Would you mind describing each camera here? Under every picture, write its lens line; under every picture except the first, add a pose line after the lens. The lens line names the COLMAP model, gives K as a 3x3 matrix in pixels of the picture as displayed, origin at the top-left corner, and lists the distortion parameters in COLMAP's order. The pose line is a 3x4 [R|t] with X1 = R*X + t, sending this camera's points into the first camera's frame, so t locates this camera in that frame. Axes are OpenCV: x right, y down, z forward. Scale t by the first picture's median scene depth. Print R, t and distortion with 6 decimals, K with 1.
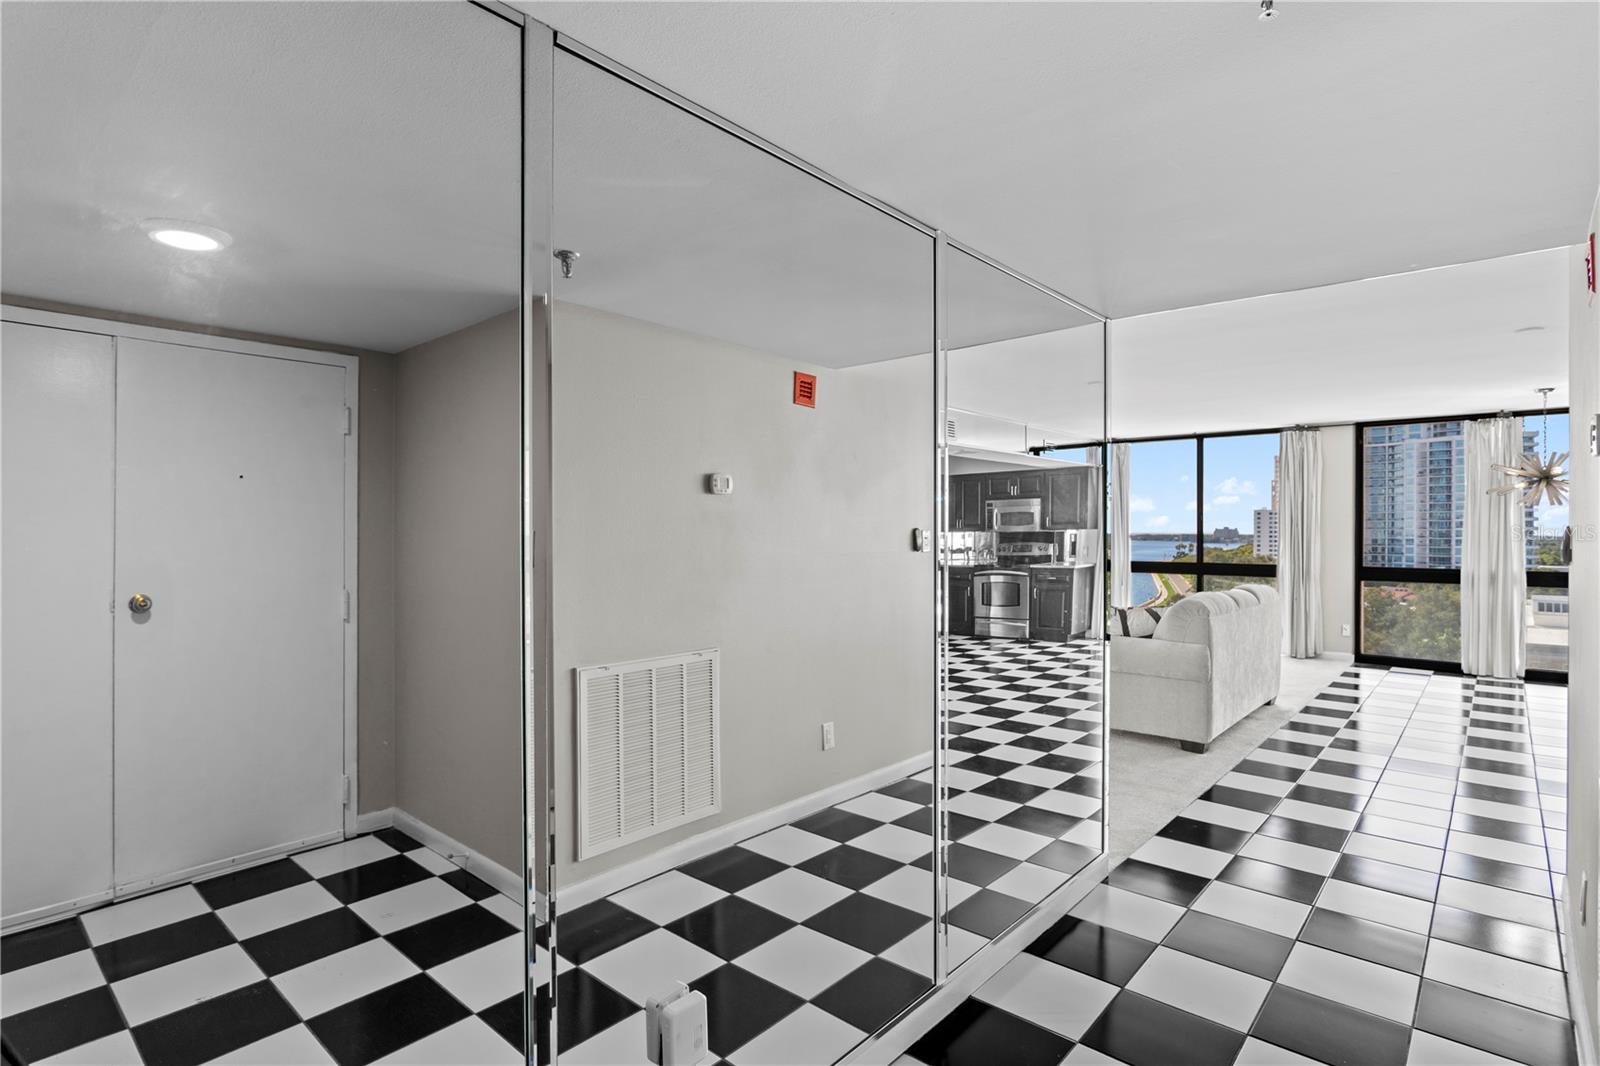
lens RADIAL K [[800.1, 0, 781.5], [0, 800.1, 530.2], [0, 0, 1]] dist [-0.036448, 0.011312]
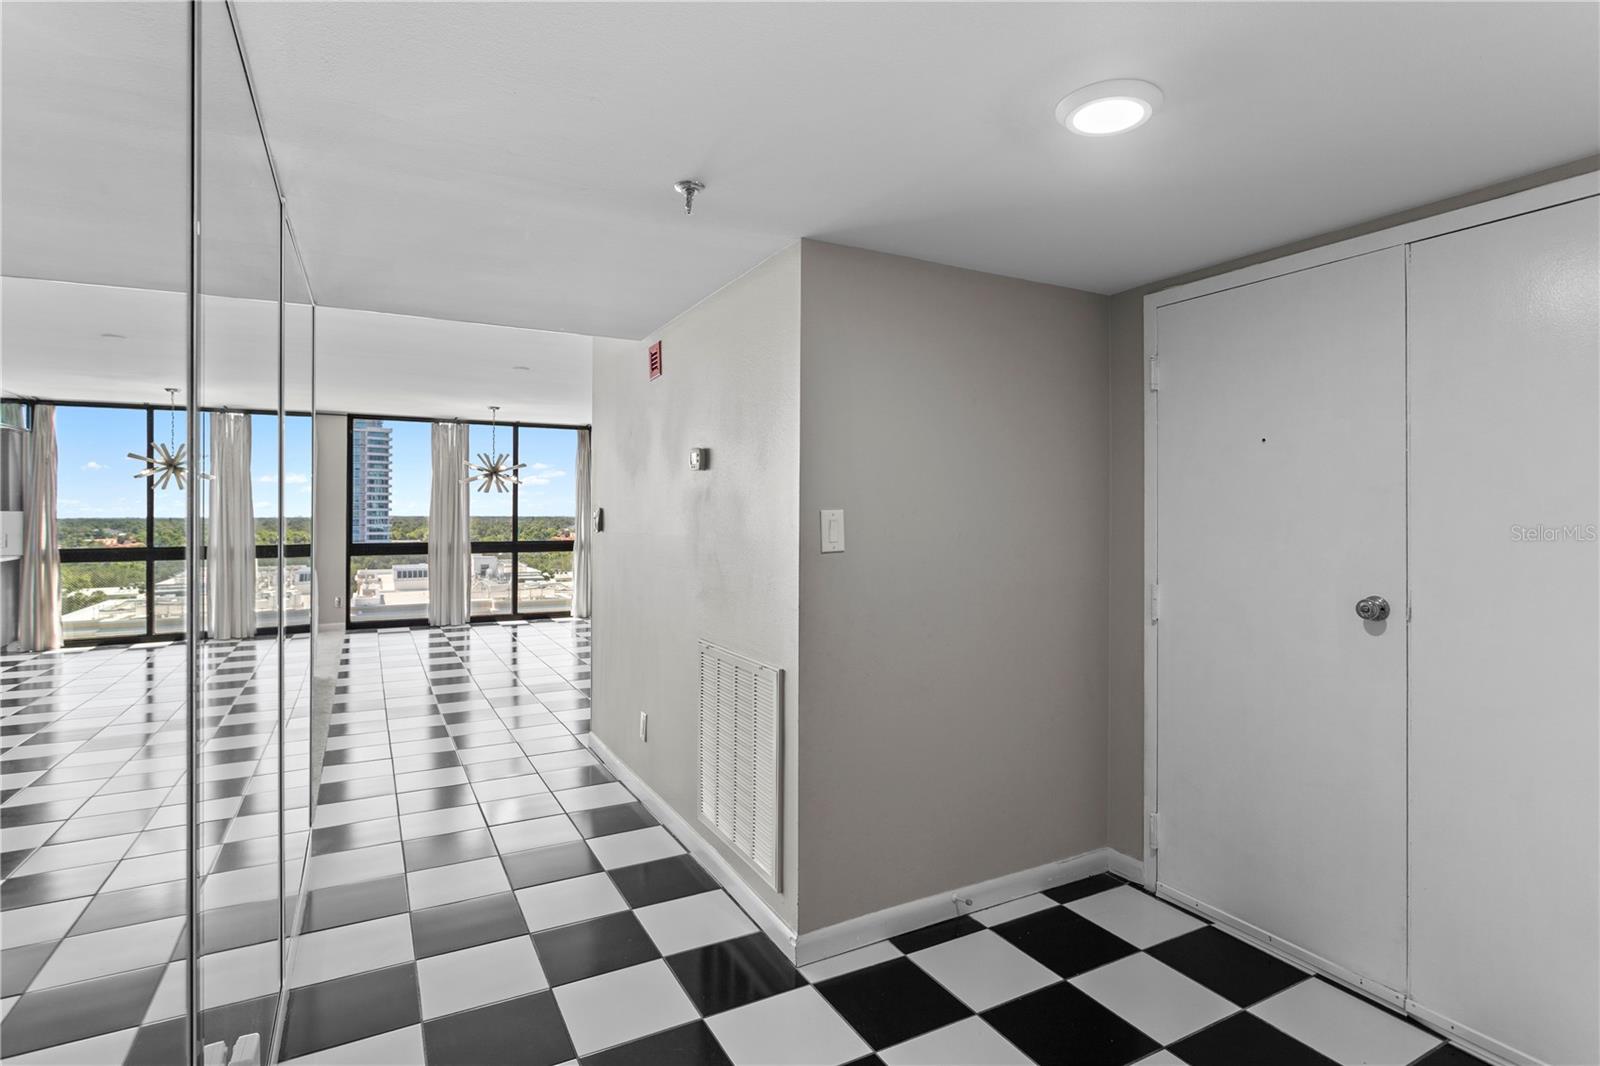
lens RADIAL K [[814.1, 0, 778.4], [0, 814.1, 506.6], [0, 0, 1]] dist [0.022290, 0.000409]
pose [[0.349151, 0.004325, 0.937057, -0.117304], [0.001023, 0.999987, -0.004997, 0.000429], [-0.937066, 0.002704, 0.349142, 0.023473]]
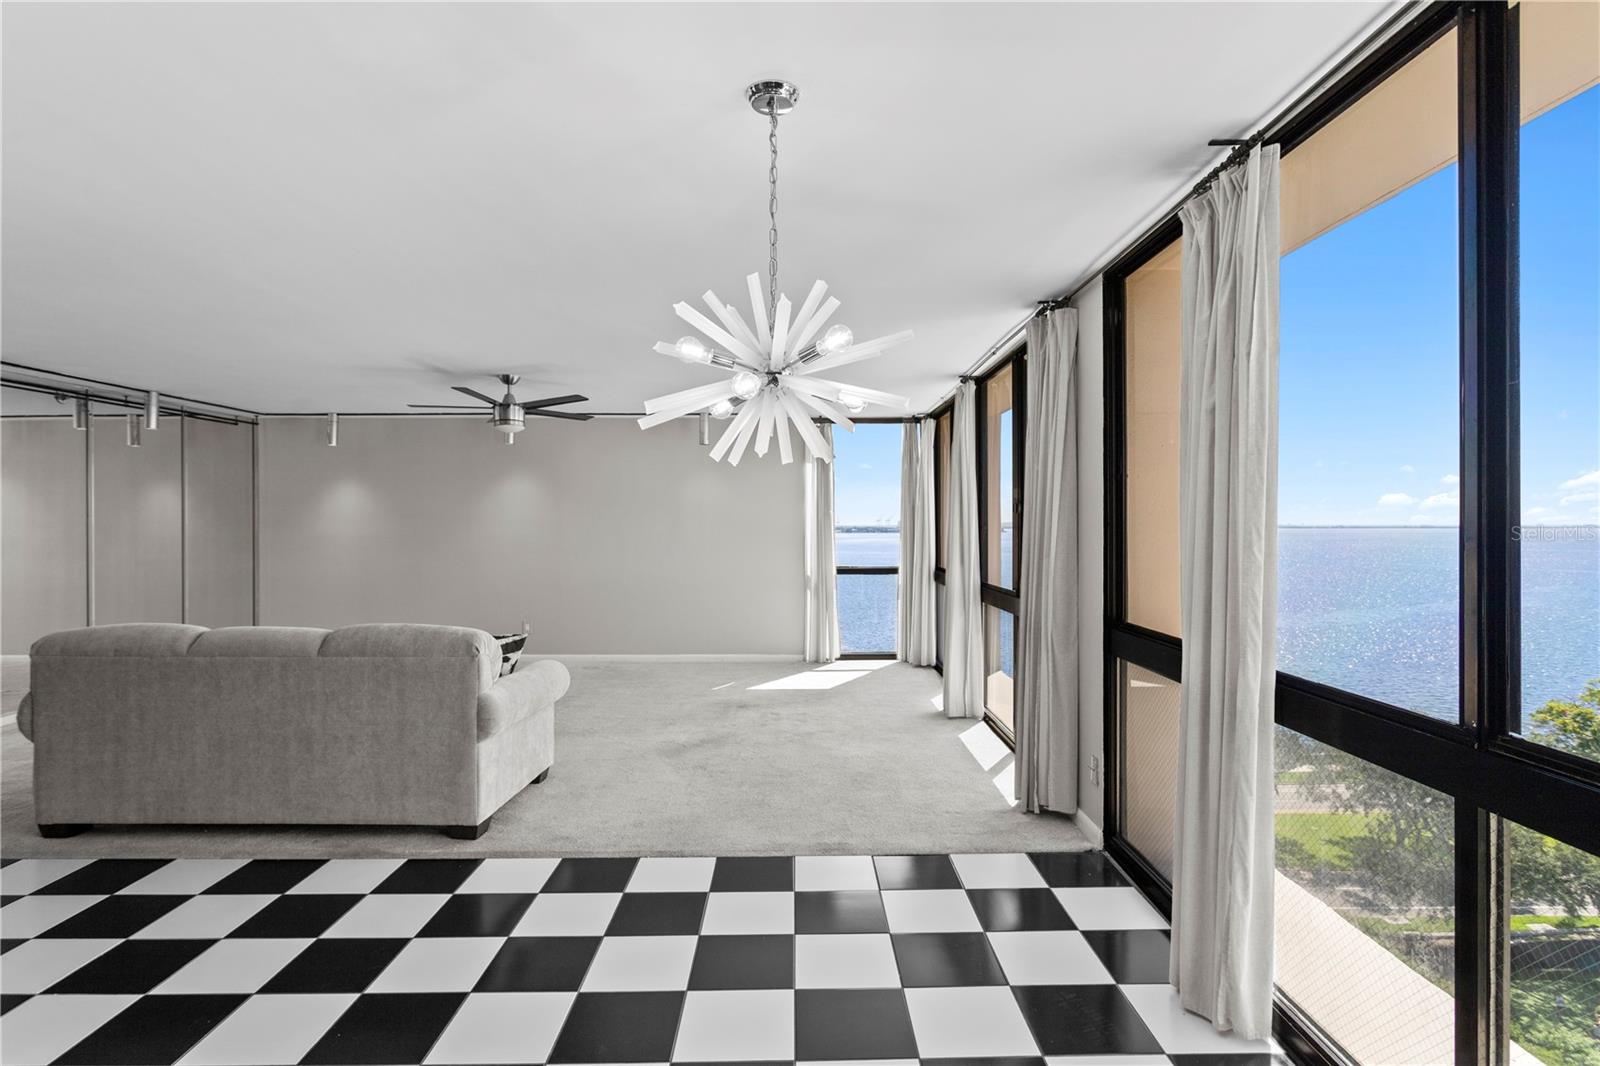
lens RADIAL K [[803.9, 0, 804.8], [0, 803.9, 523.5], [0, 0, 1]] dist [-0.004322, 0.001117]
pose [[0.687242, -0.006338, -0.726401, 0.781629], [0.004340, 0.999980, -0.004620, -0.003028], [0.726416, 0.000023, 0.687255, 0.501650]]
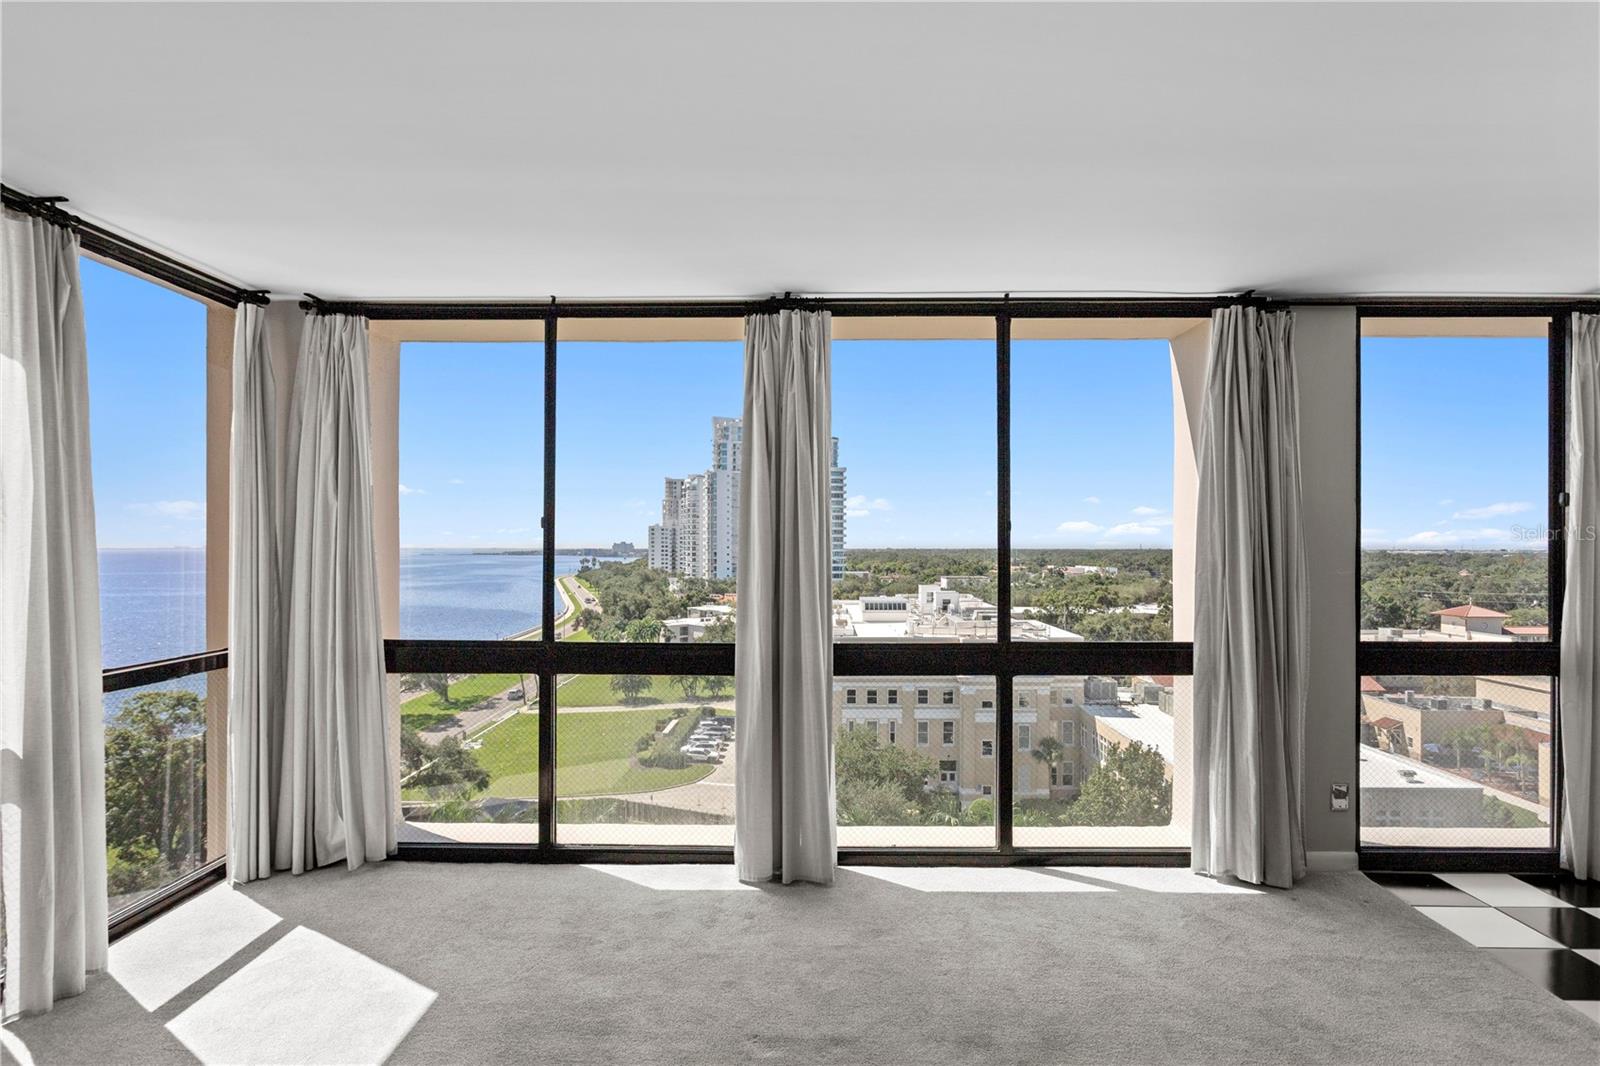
lens RADIAL K [[822.4, 0, 805.5], [0, 822.4, 543.5], [0, 0, 1]] dist [-0.017931, 0.011814]
pose [[0.743916, -0.001395, 0.668271, 0.184513], [0.002844, 0.999995, -0.001079, -0.006215], [-0.668267, 0.002703, 0.743917, 0.733445]]
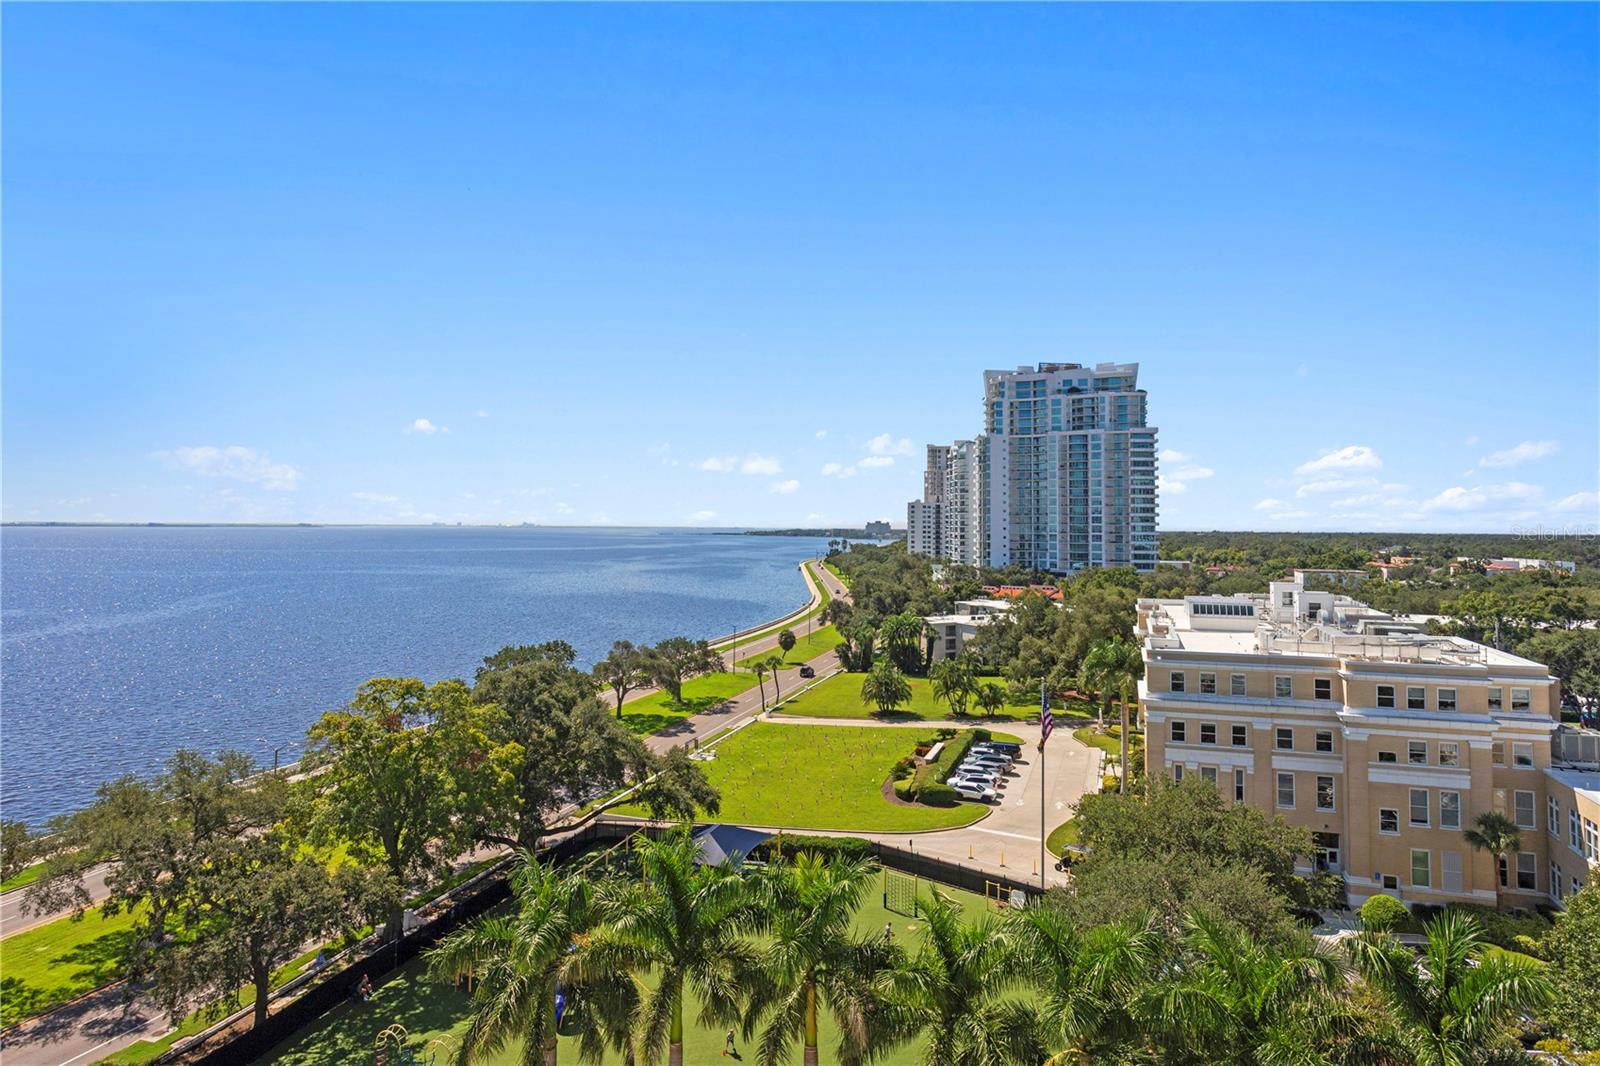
lens RADIAL K [[980.3, 0, 790.8], [0, 980.3, 483.3], [0, 0, 1]] dist [-0.009562, 0.005062]
pose [[0.911221, 0.020672, 0.411398, 0.387500], [-0.003705, 0.999111, -0.041998, -0.004417], [-0.411900, 0.036745, 0.910488, 1.072528]]
